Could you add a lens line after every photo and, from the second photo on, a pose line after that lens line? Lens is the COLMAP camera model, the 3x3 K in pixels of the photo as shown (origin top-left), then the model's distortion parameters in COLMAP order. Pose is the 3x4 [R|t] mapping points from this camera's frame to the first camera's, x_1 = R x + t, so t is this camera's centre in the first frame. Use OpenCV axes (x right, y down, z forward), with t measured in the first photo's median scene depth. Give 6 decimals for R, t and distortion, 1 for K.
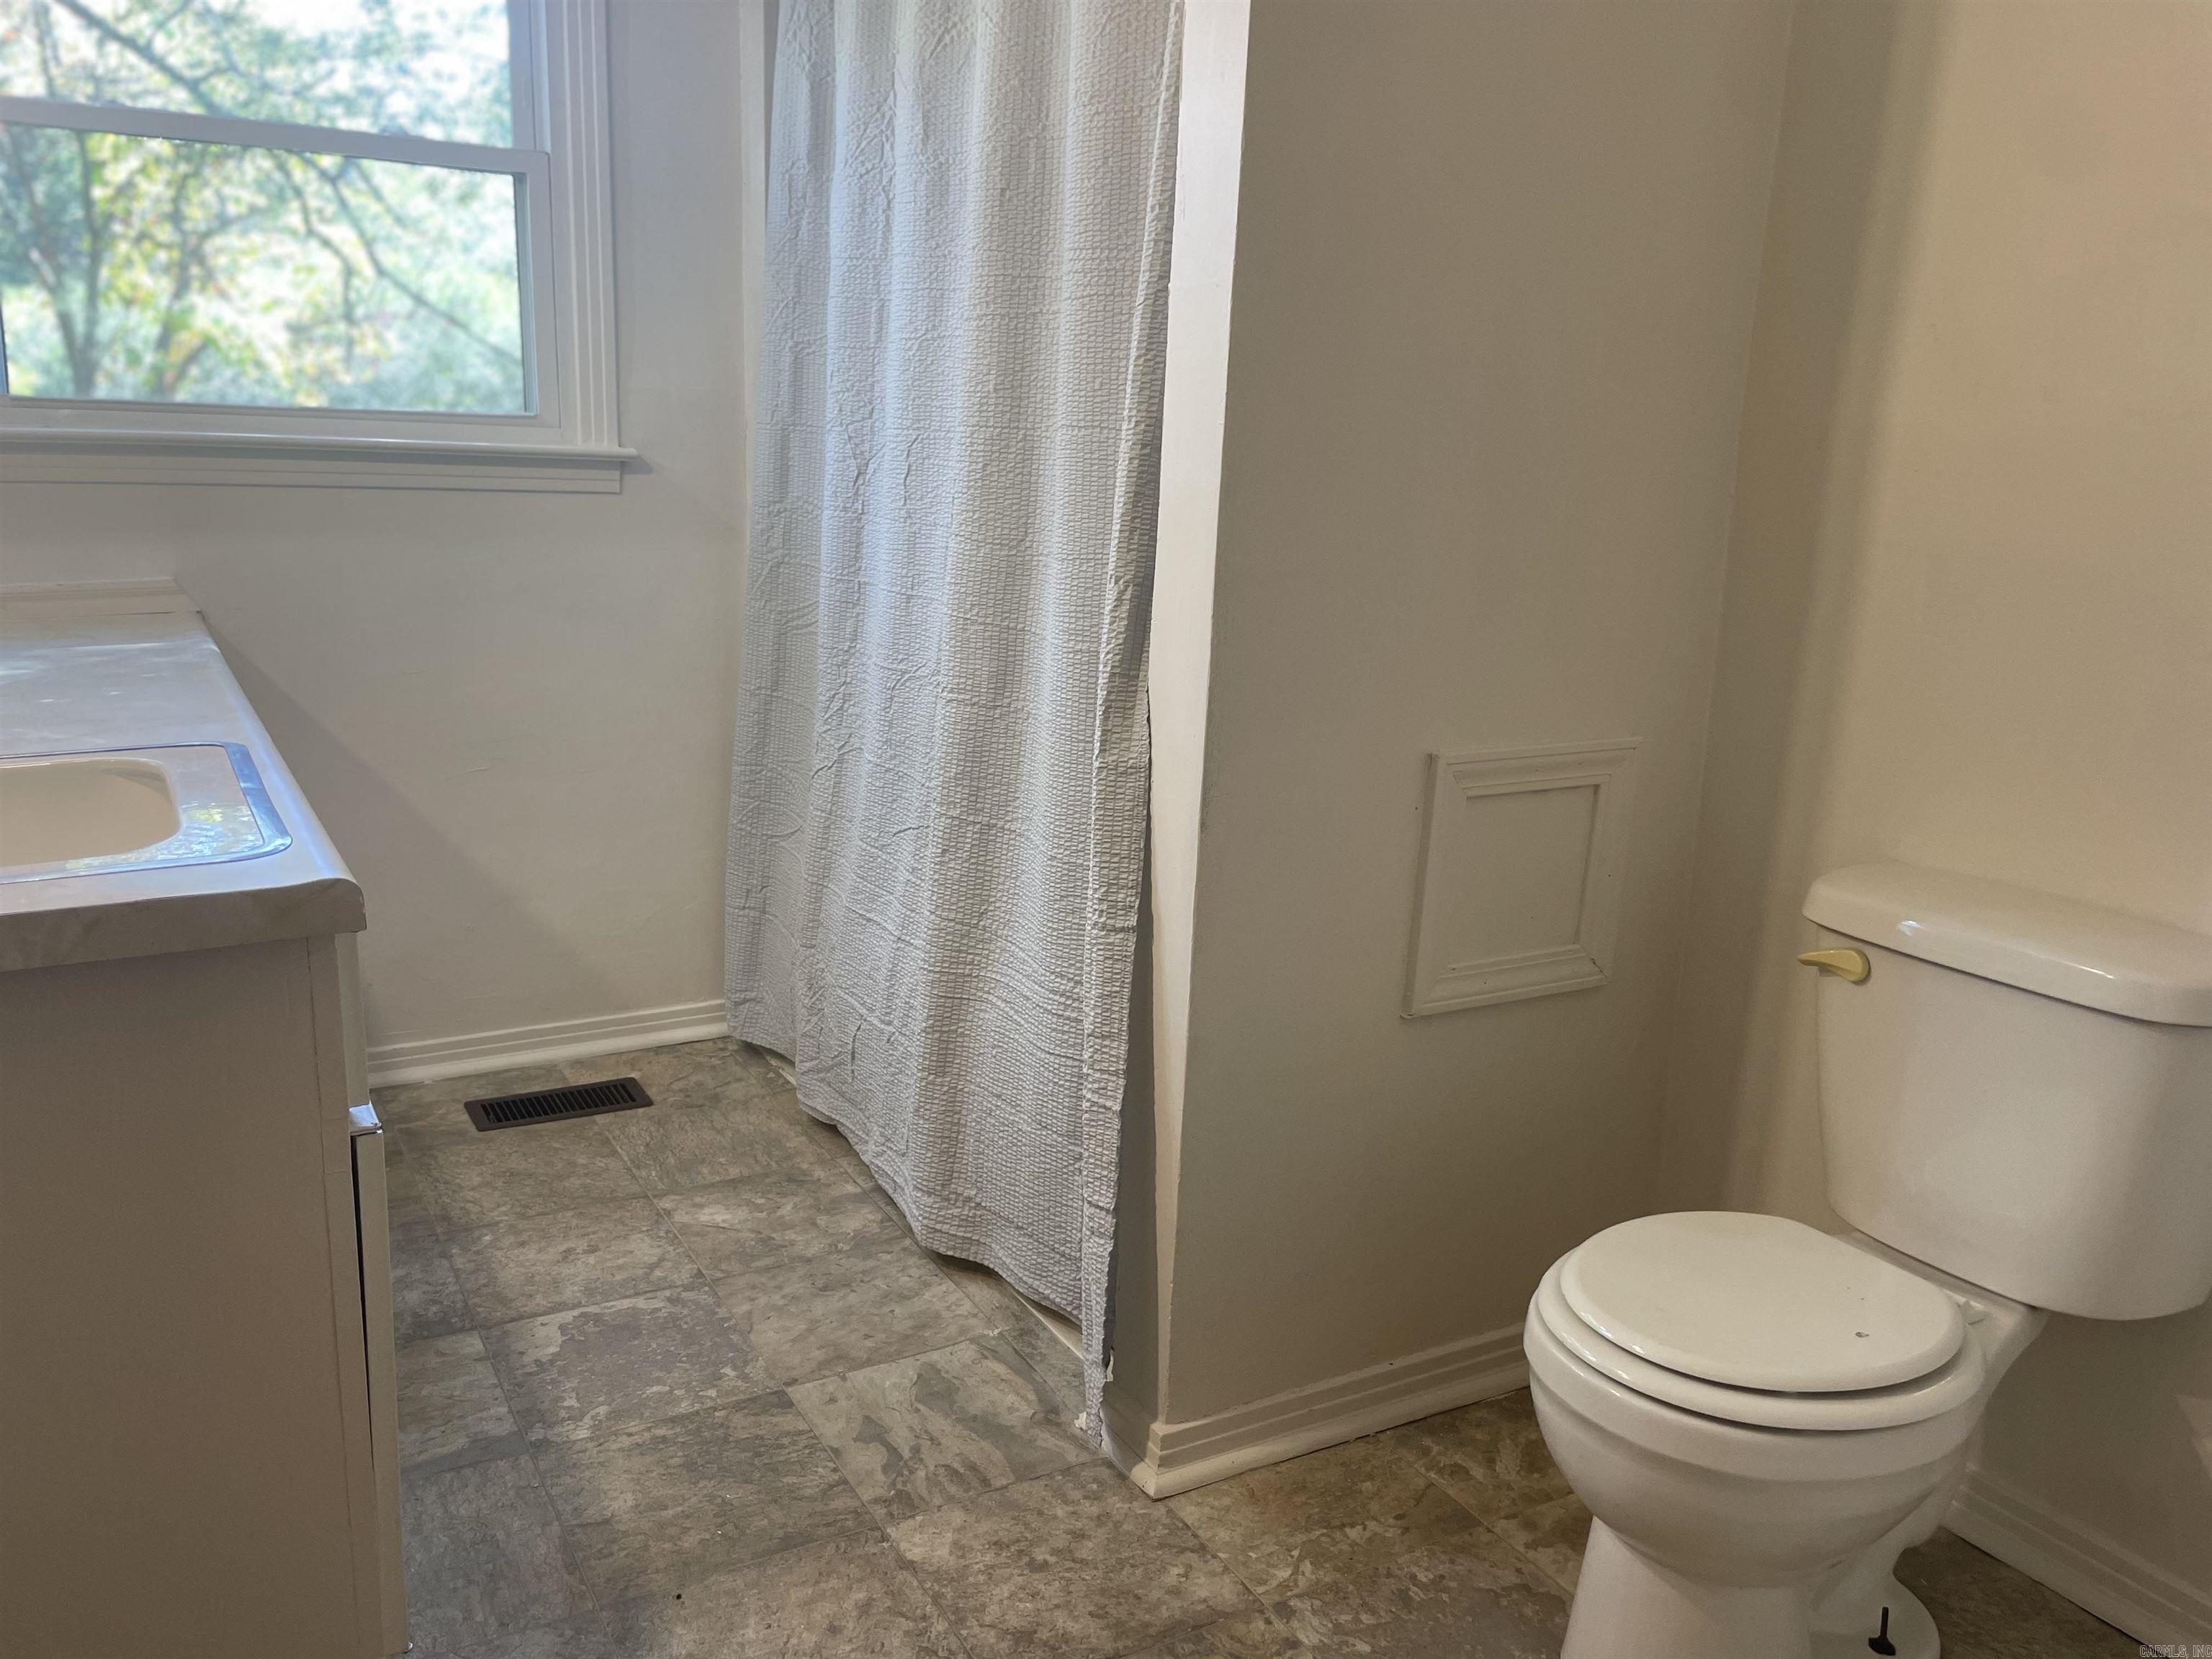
lens RADIAL K [[1692.9, 0, 1123.0], [0, 1692.9, 811.8], [0, 0, 1]] dist [0.076630, -0.100717]
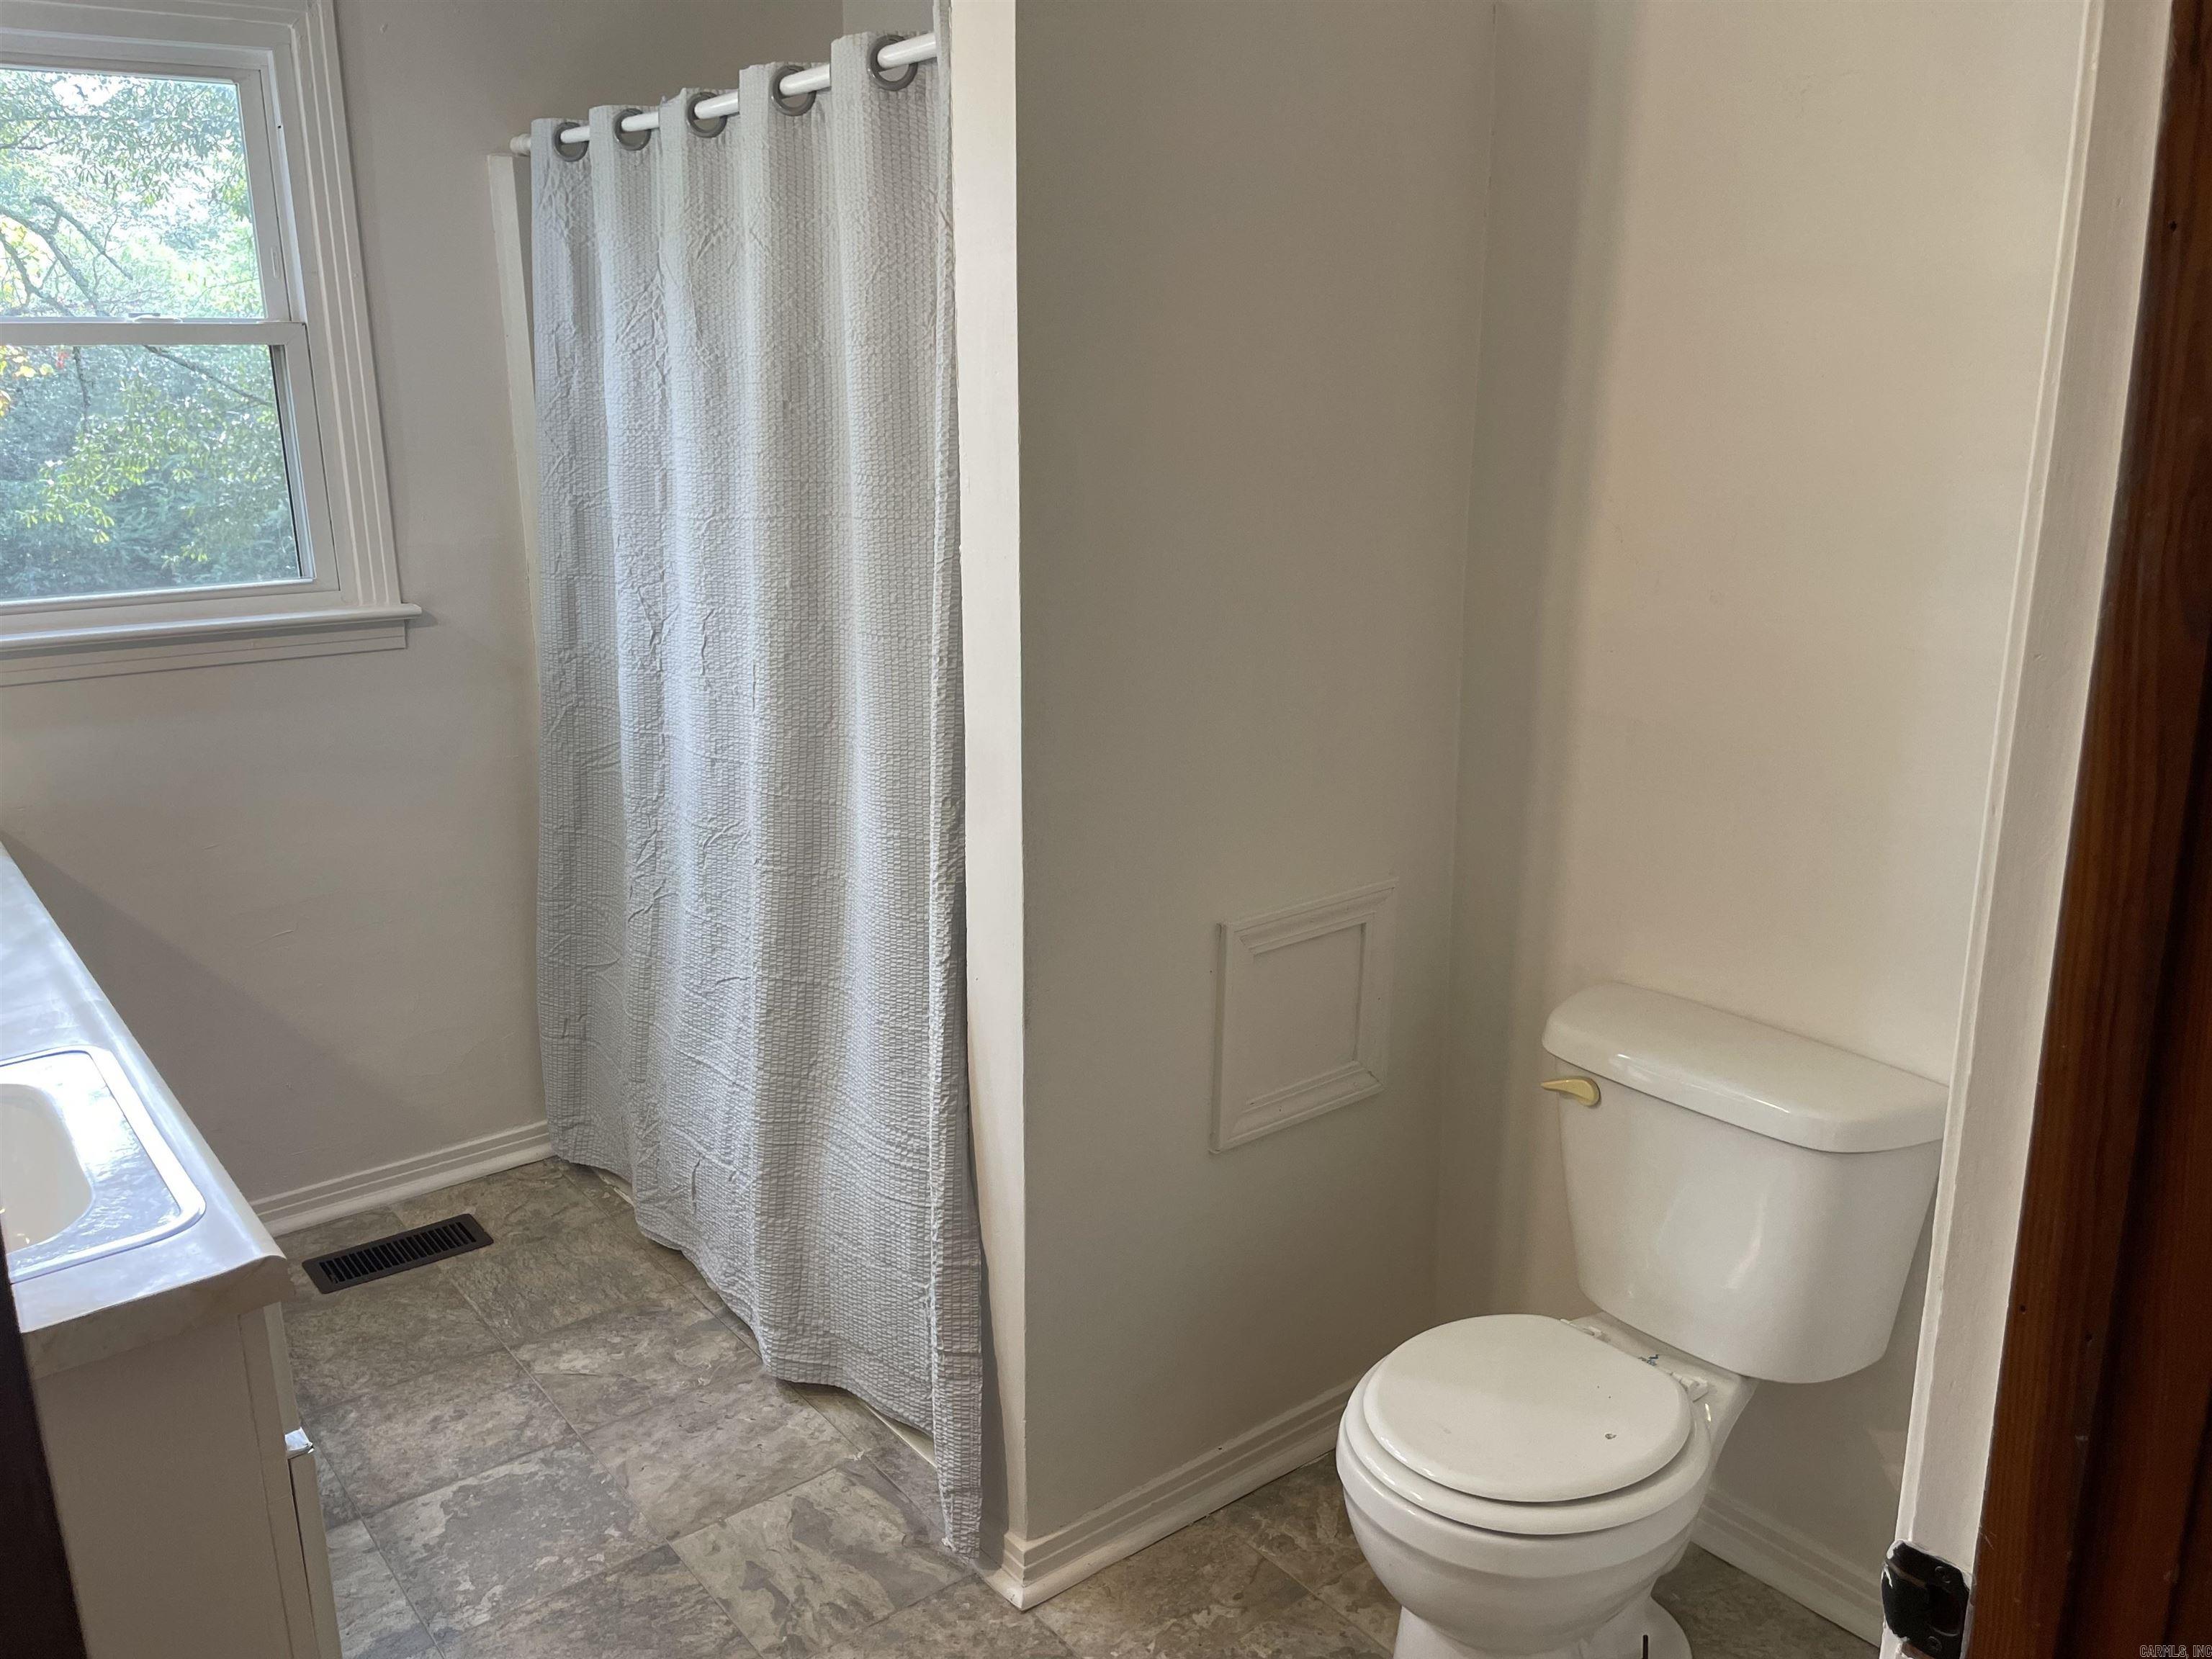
lens RADIAL K [[1692.9, 0, 1116.3], [0, 1692.9, 811.6], [0, 0, 1]] dist [0.076630, -0.100717]
pose [[0.988781, -0.076251, 0.128443, -0.021426], [0.070918, 0.996439, 0.045604, -0.141548], [-0.131463, -0.035983, 0.990668, -0.084702]]
